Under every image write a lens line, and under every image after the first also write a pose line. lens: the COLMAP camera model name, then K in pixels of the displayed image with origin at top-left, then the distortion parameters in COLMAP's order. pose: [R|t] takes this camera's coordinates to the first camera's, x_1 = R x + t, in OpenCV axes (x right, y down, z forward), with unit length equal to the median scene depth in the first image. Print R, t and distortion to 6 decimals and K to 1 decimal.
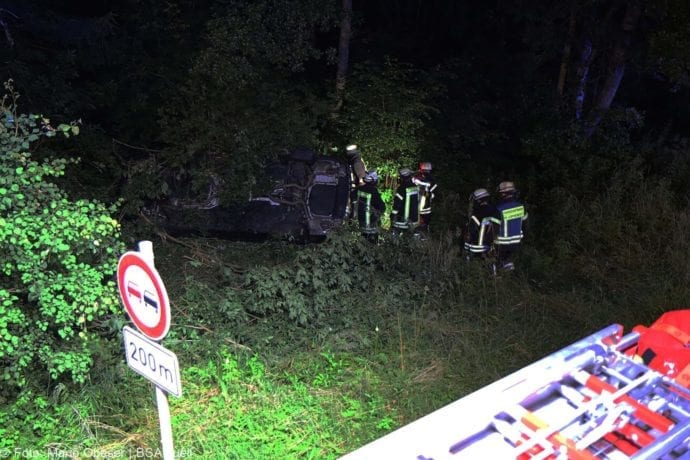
lens RADIAL K [[658.3, 0, 339.9], [0, 658.3, 228.6], [0, 0, 1]] dist [-0.000550, 0.000000]
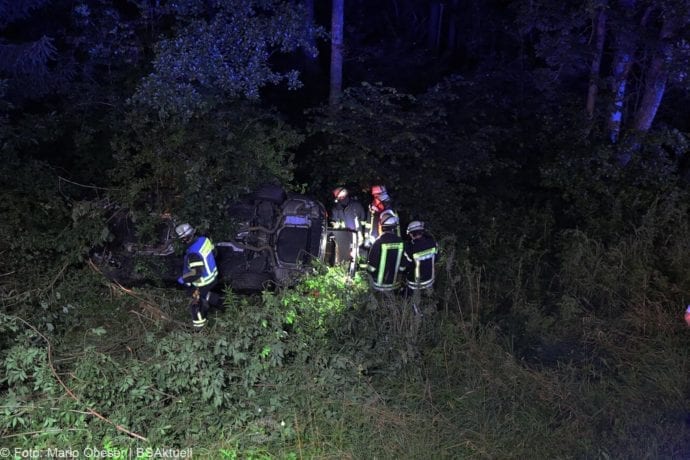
lens RADIAL K [[712.4, 0, 338.1], [0, 712.4, 232.5], [0, 0, 1]] dist [0.031633, 0.000000]
pose [[0.996721, -0.005754, -0.080713, 0.108528], [0.002969, 0.999398, -0.034574, -0.027495], [0.080863, 0.034220, 0.996138, 0.073180]]
